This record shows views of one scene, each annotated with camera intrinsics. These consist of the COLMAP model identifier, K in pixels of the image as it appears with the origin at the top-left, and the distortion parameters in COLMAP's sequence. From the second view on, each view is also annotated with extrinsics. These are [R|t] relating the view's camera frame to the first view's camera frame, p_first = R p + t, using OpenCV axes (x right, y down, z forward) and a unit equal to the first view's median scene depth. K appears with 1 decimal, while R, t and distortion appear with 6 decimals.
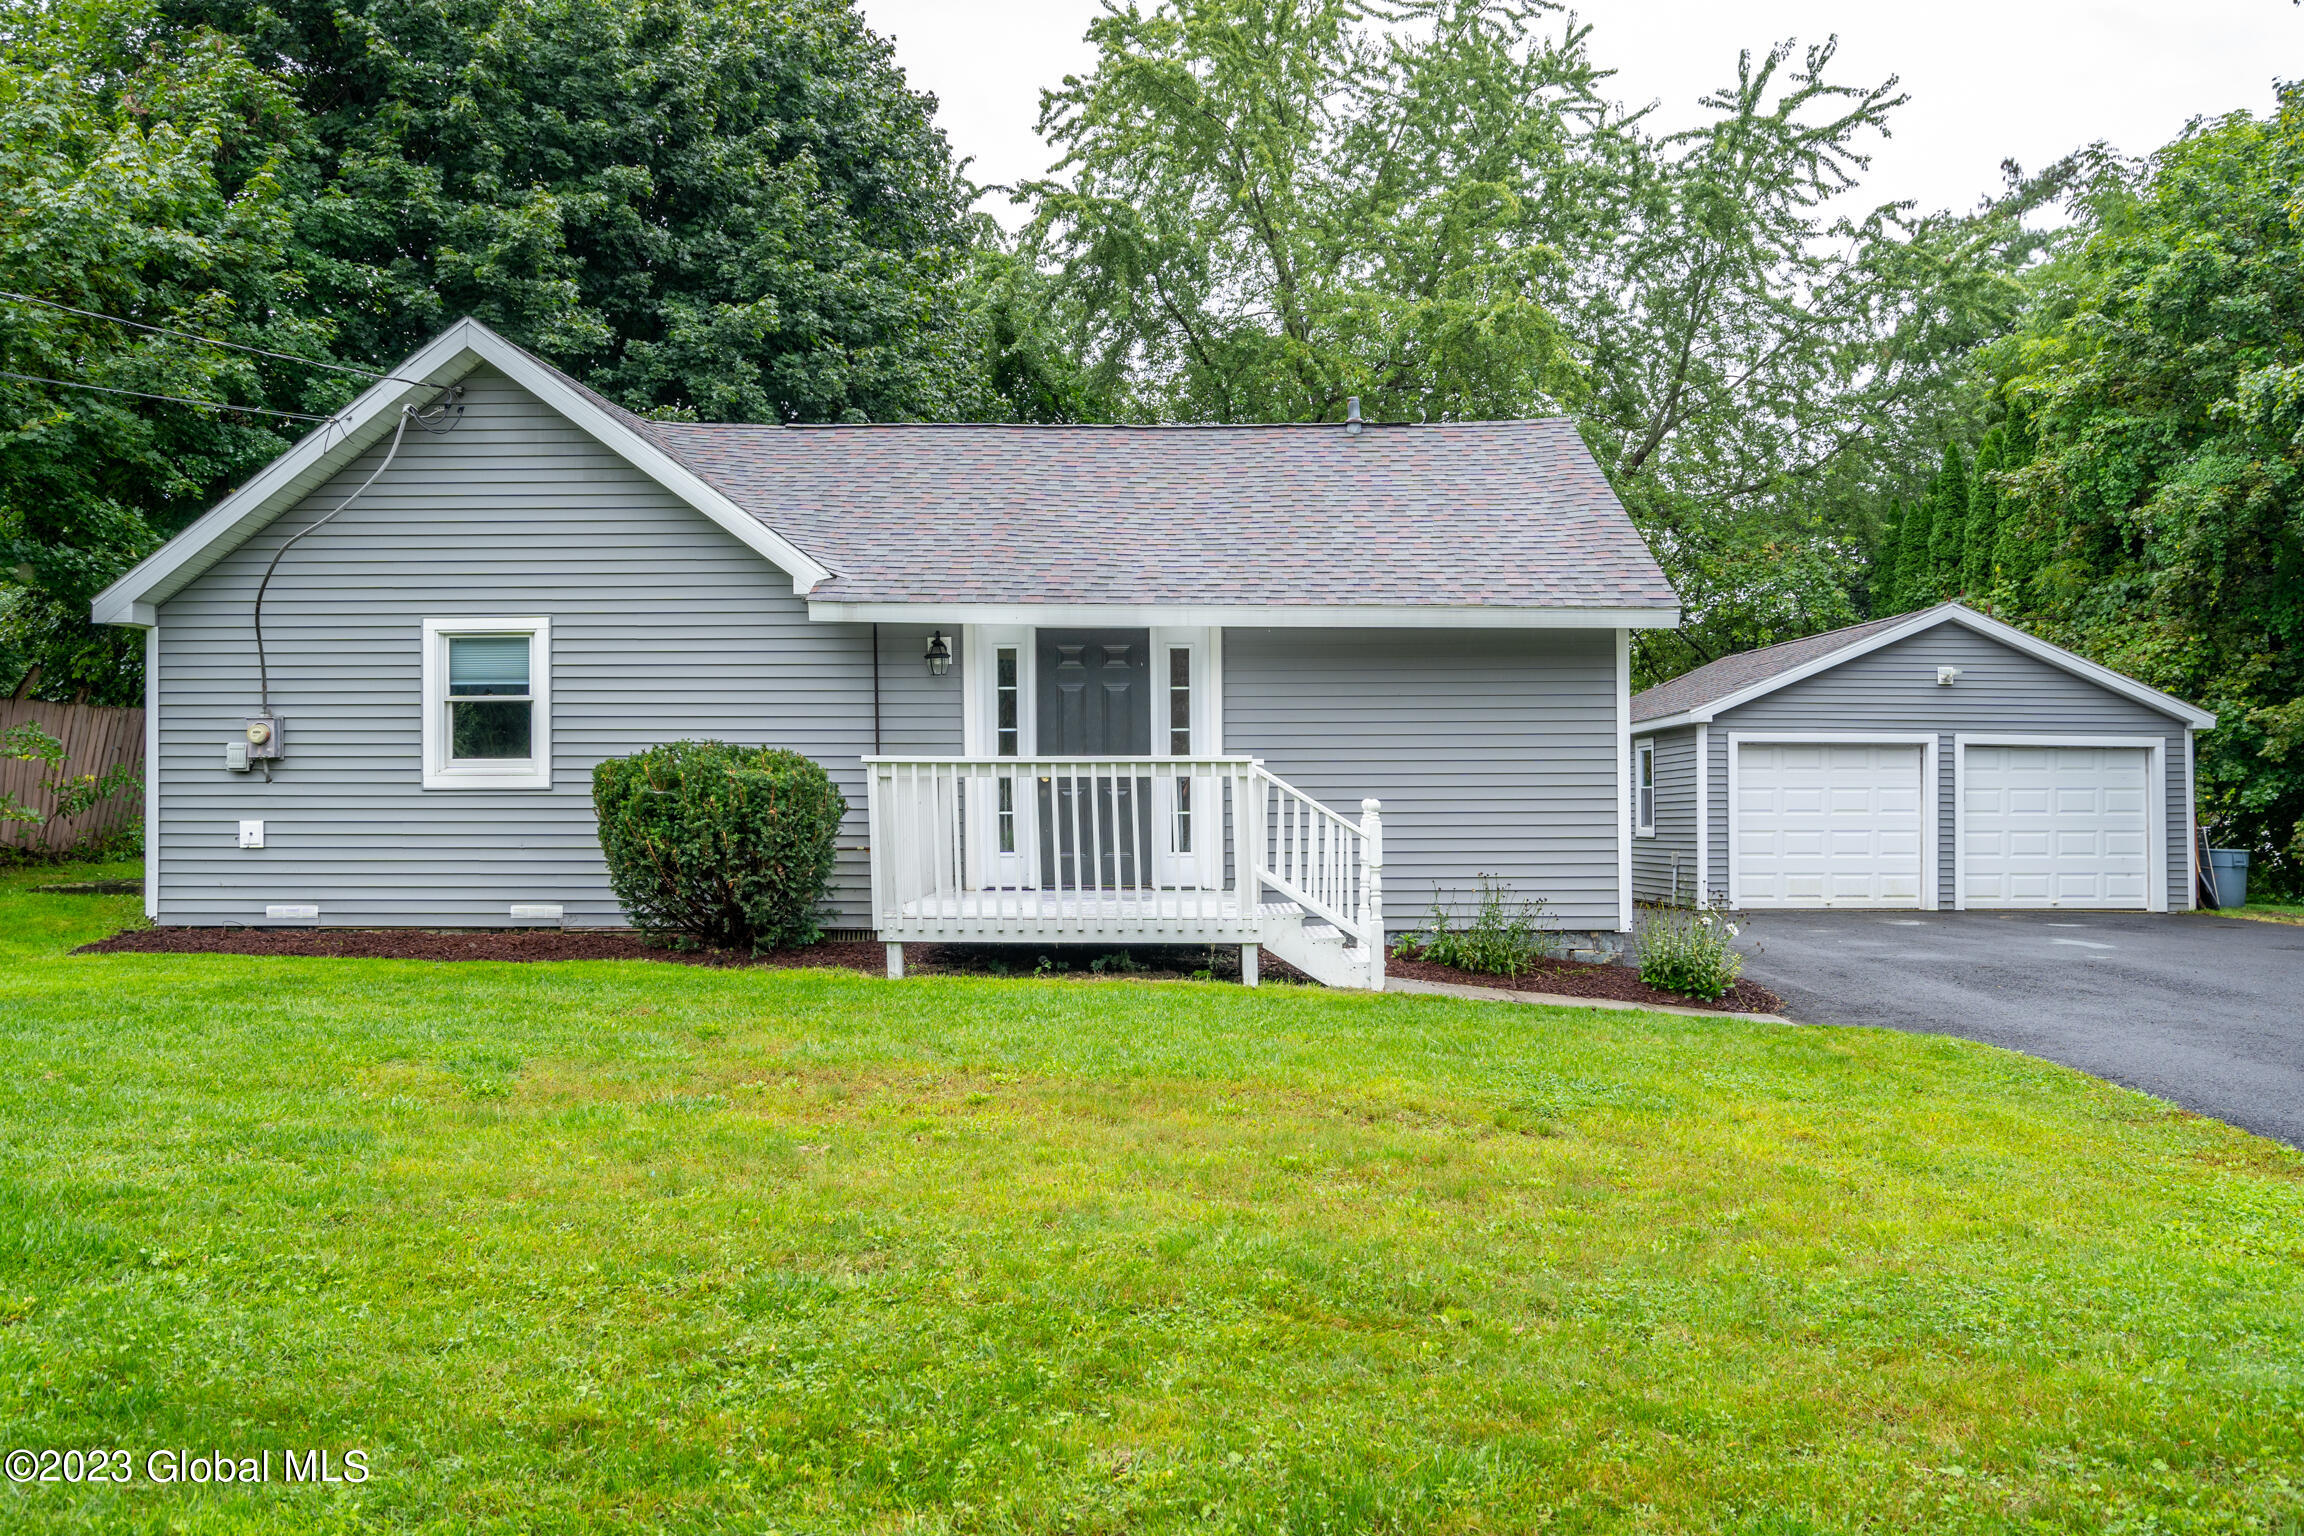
lens RADIAL K [[1850.6, 0, 1176.8], [0, 1850.6, 772.4], [0, 0, 1]] dist [0.013730, -0.005364]
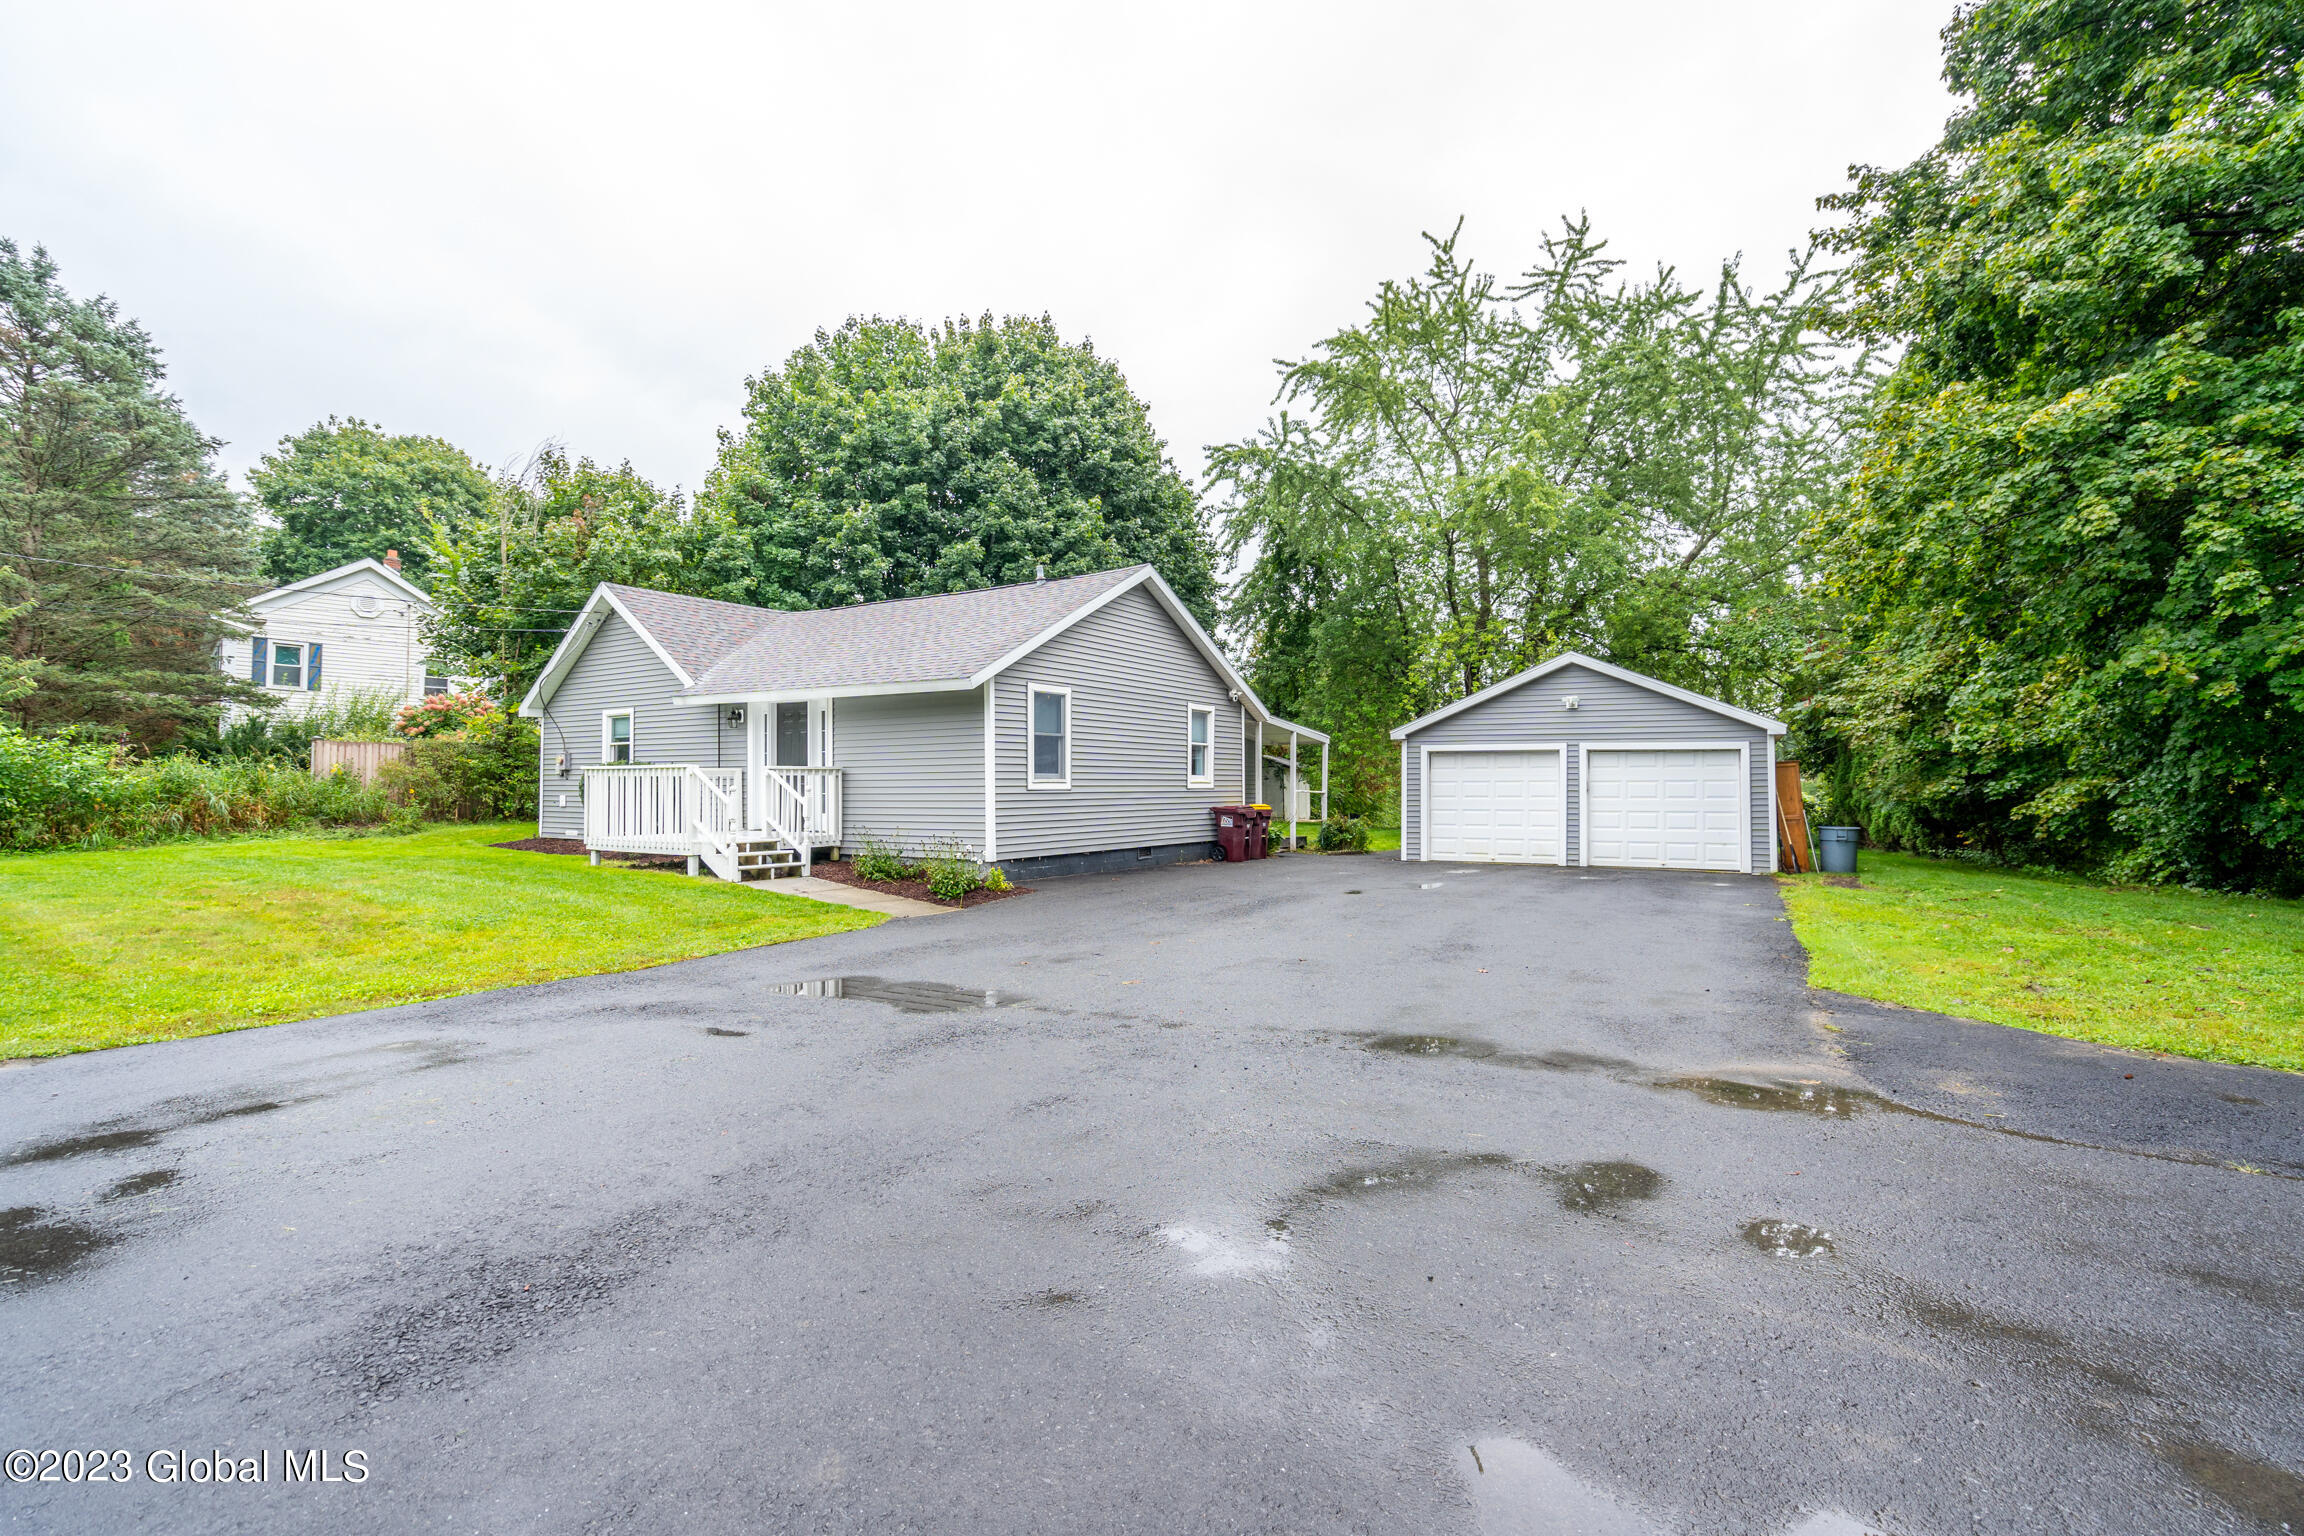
lens RADIAL K [[1056.9, 0, 1172.7], [0, 1056.9, 773.8], [0, 0, 1]] dist [-0.002754, 0.001616]
pose [[0.856092, -0.008896, -0.516747, 0.903305], [0.005723, 0.999954, -0.007734, 0.012064], [0.516792, 0.003664, 0.856103, 0.224104]]
